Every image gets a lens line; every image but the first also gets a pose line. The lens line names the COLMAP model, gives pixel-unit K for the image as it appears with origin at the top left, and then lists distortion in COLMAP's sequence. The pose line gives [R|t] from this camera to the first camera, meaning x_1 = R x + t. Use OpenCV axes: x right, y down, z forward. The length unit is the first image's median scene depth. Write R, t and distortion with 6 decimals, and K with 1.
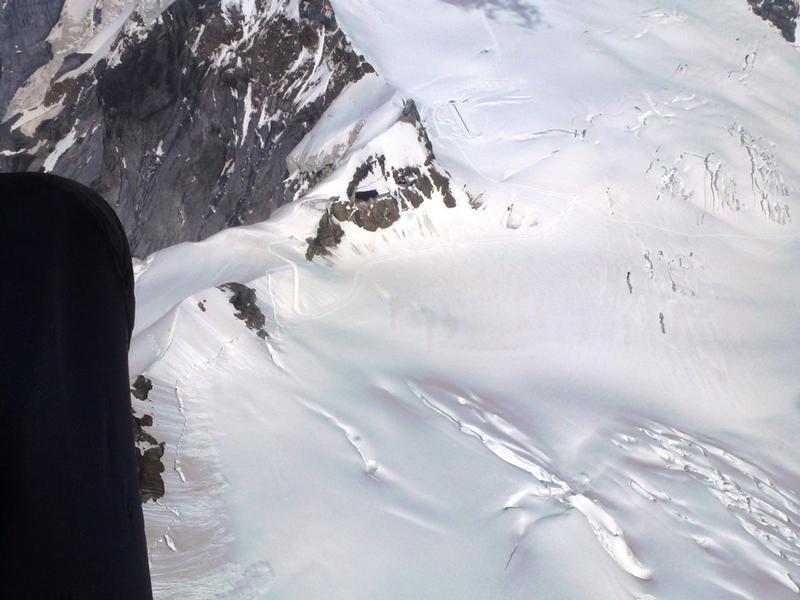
lens RADIAL K [[568.6, 0, 400.0], [0, 568.6, 300.0], [0, 0, 1]] dist [-0.073036, 0.024597]
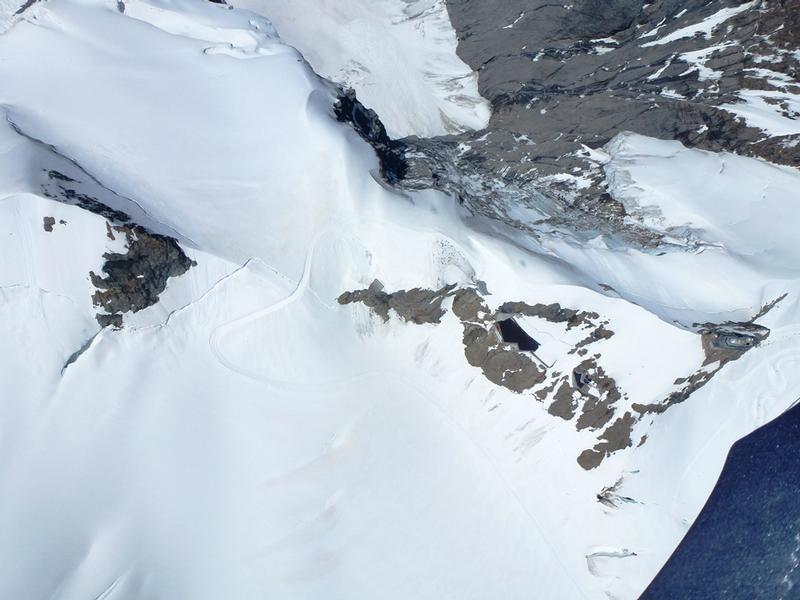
lens RADIAL K [[568.6, 0, 400.0], [0, 568.6, 300.0], [0, 0, 1]] dist [-0.073036, 0.024597]
pose [[0.339950, 0.936452, -0.086555, -0.077833], [-0.830567, 0.342128, 0.439438, -0.321244], [0.441126, -0.077497, 0.894093, 0.436456]]
